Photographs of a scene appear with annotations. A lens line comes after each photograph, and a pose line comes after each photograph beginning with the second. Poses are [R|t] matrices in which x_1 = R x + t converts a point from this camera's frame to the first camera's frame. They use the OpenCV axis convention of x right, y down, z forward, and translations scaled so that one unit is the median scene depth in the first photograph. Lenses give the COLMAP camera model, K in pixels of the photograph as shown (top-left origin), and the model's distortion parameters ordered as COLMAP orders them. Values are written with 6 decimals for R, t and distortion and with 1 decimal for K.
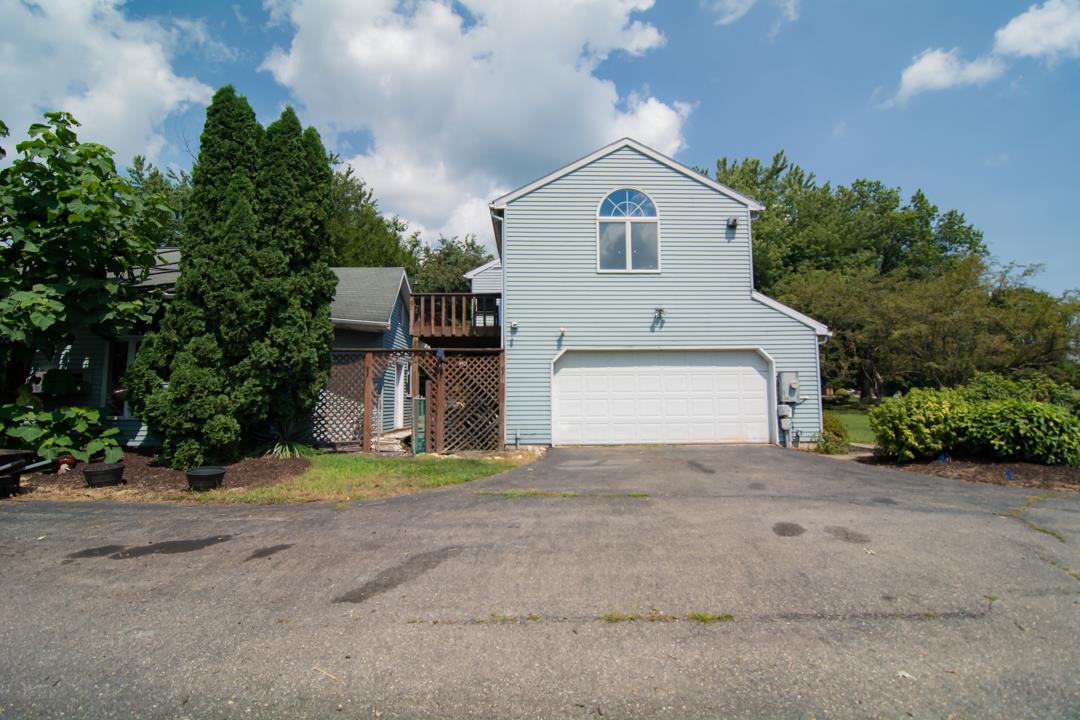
lens RADIAL K [[519.0, 0, 542.4], [0, 519.0, 354.7], [0, 0, 1]] dist [-0.000155, -0.014165]
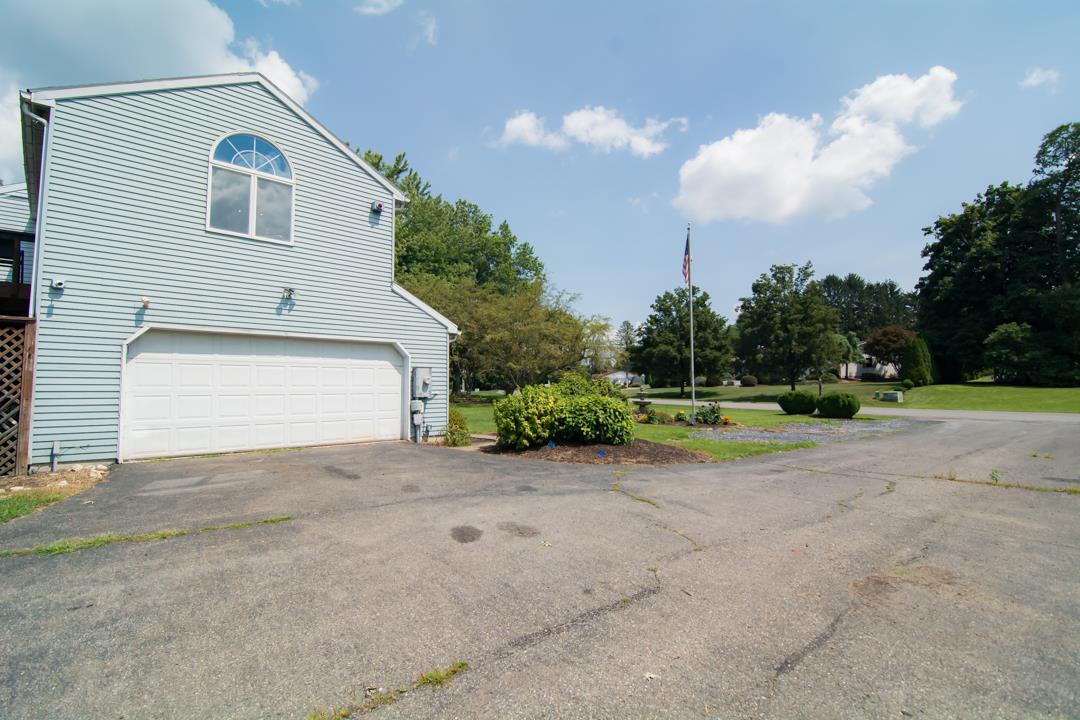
lens RADIAL K [[519.0, 0, 542.4], [0, 519.0, 354.7], [0, 0, 1]] dist [-0.000155, -0.014165]
pose [[0.736003, 0.047326, 0.675322, -0.037480], [-0.055953, 0.998393, -0.008985, 0.004212], [-0.674662, -0.031174, 0.737469, 0.096855]]
